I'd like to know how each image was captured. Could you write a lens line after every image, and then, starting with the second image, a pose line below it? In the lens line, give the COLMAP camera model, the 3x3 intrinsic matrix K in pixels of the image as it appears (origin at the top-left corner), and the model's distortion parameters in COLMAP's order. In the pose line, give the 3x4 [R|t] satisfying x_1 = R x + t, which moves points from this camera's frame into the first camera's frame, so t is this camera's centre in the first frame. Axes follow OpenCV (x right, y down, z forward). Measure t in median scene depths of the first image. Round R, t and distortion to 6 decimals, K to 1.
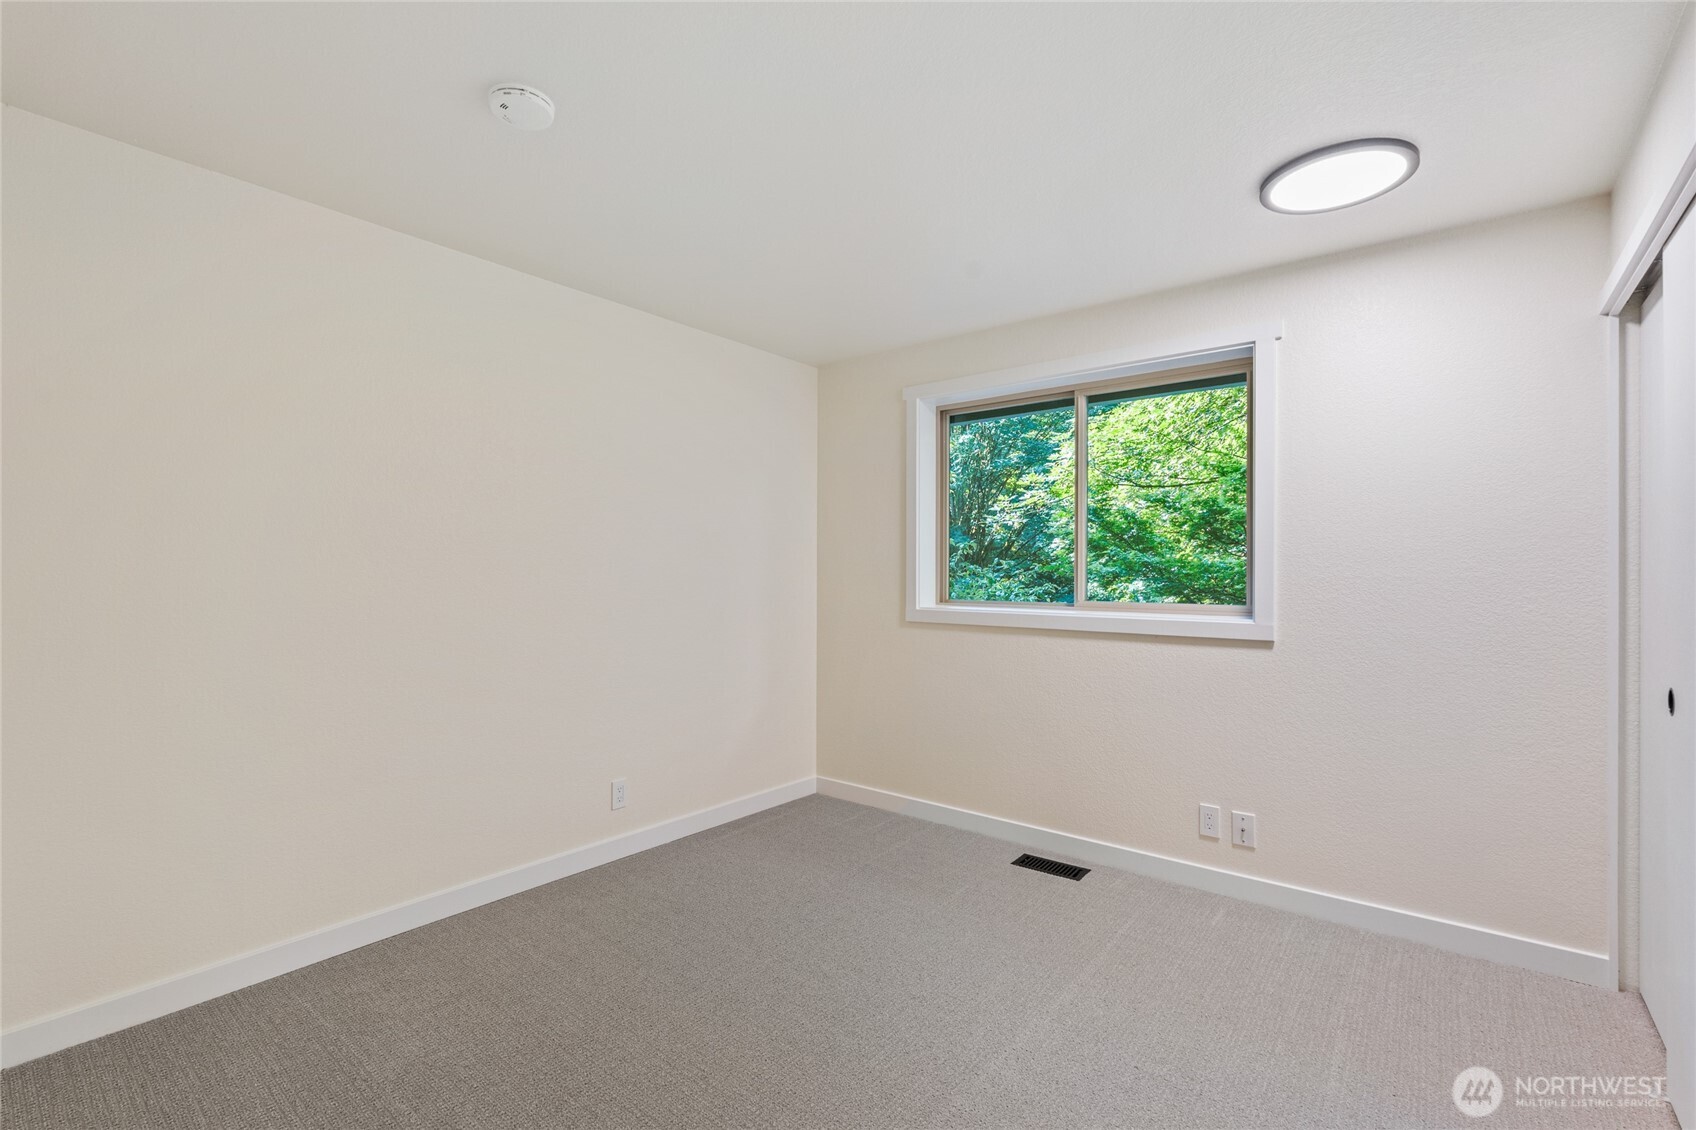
lens RADIAL K [[744.7, 0, 839.9], [0, 744.7, 574.1], [0, 0, 1]] dist [-0.001570, 0.000229]
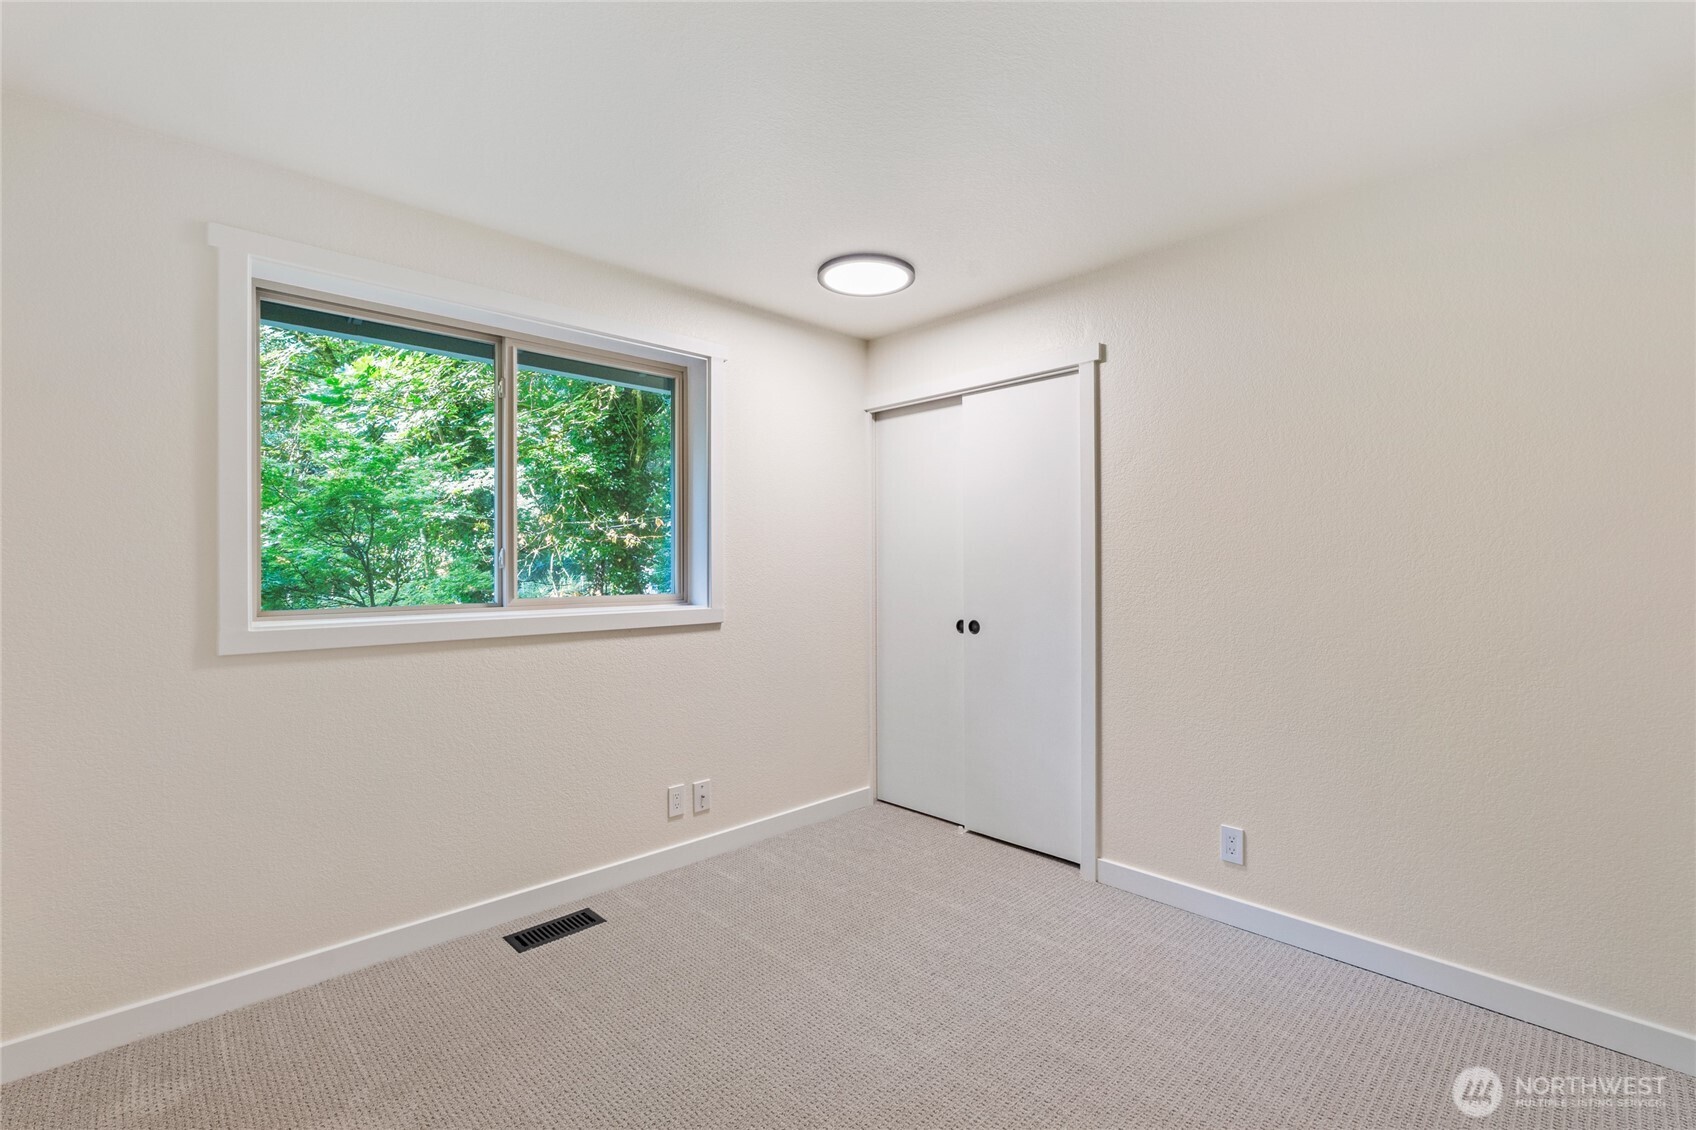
lens RADIAL K [[744.7, 0, 841.2], [0, 744.7, 562.2], [0, 0, 1]] dist [-0.001570, 0.000229]
pose [[0.125122, 0.000514, 0.992141, -0.488283], [0.006530, 0.999978, -0.001342, -0.000775], [-0.992120, 0.006646, 0.125116, 0.603508]]
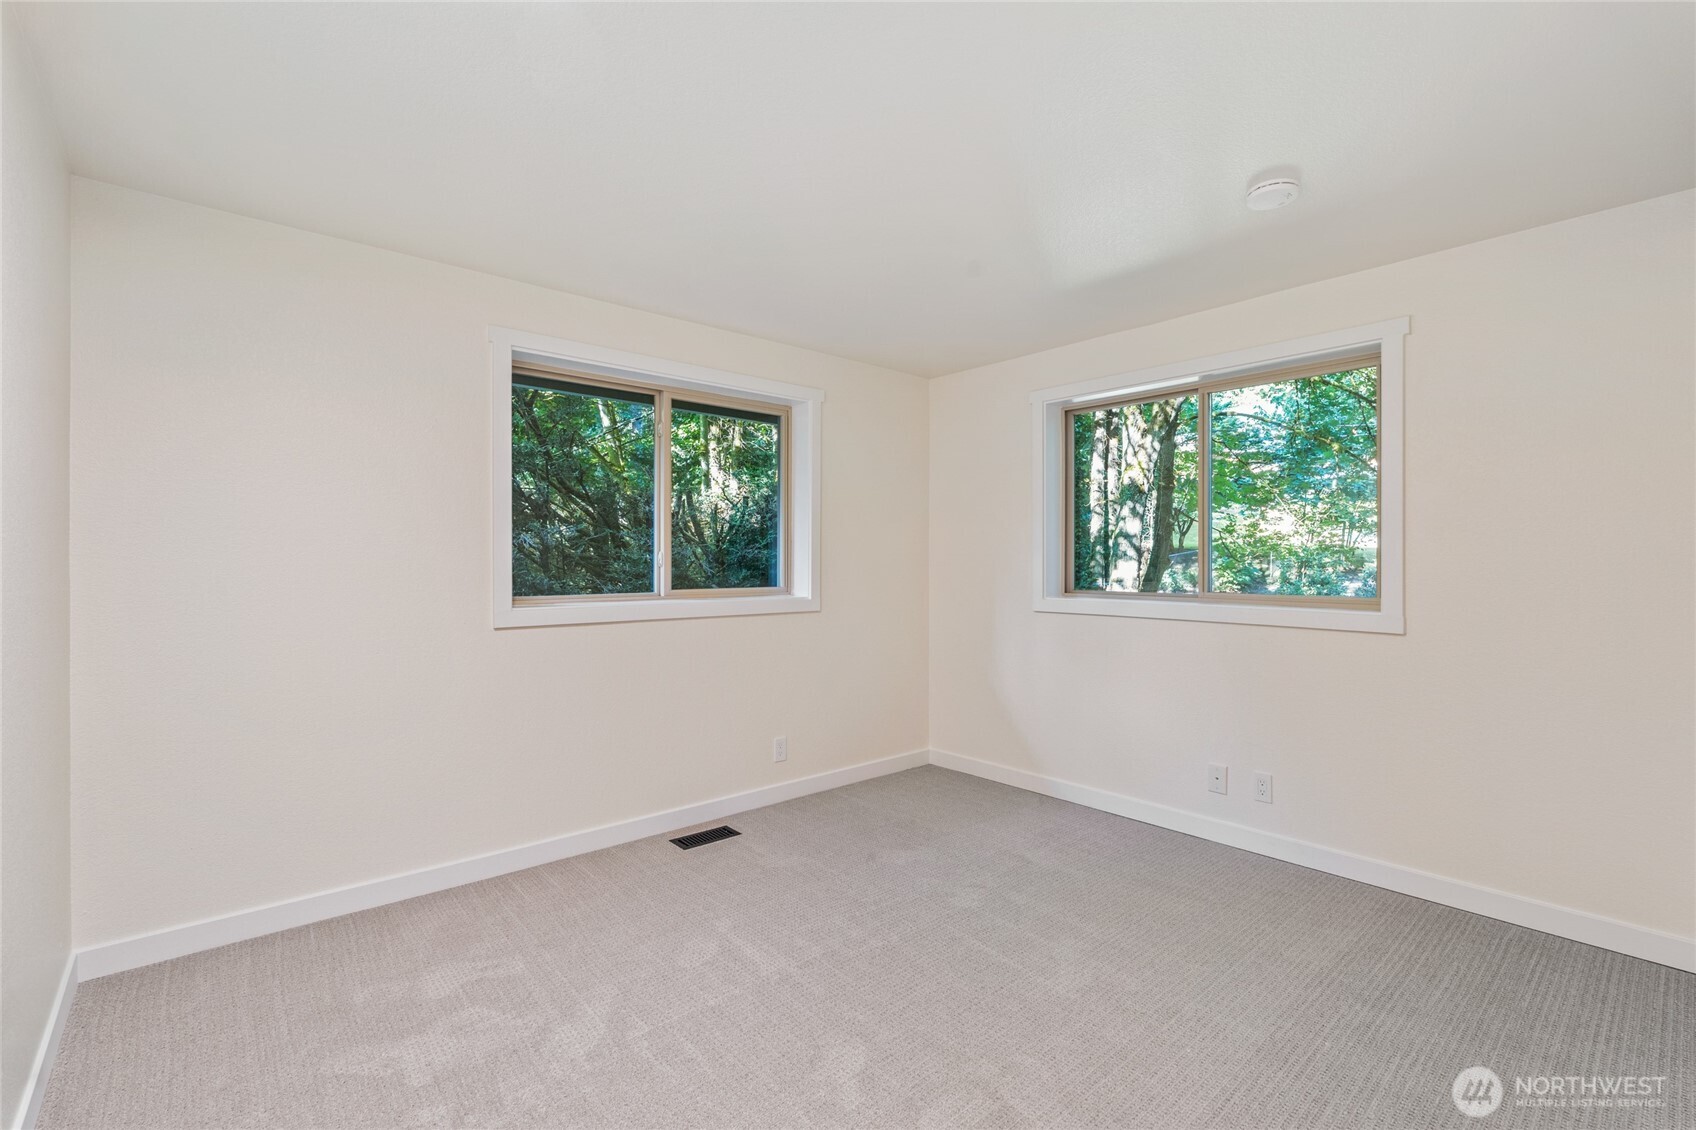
lens RADIAL K [[744.7, 0, 845.5], [0, 744.7, 560.6], [0, 0, 1]] dist [-0.001570, 0.000229]
pose [[0.175020, 0.007186, 0.984539, -0.763903], [-0.003485, 0.999972, -0.006679, 0.000359], [-0.984559, -0.002263, 0.175040, 0.628815]]
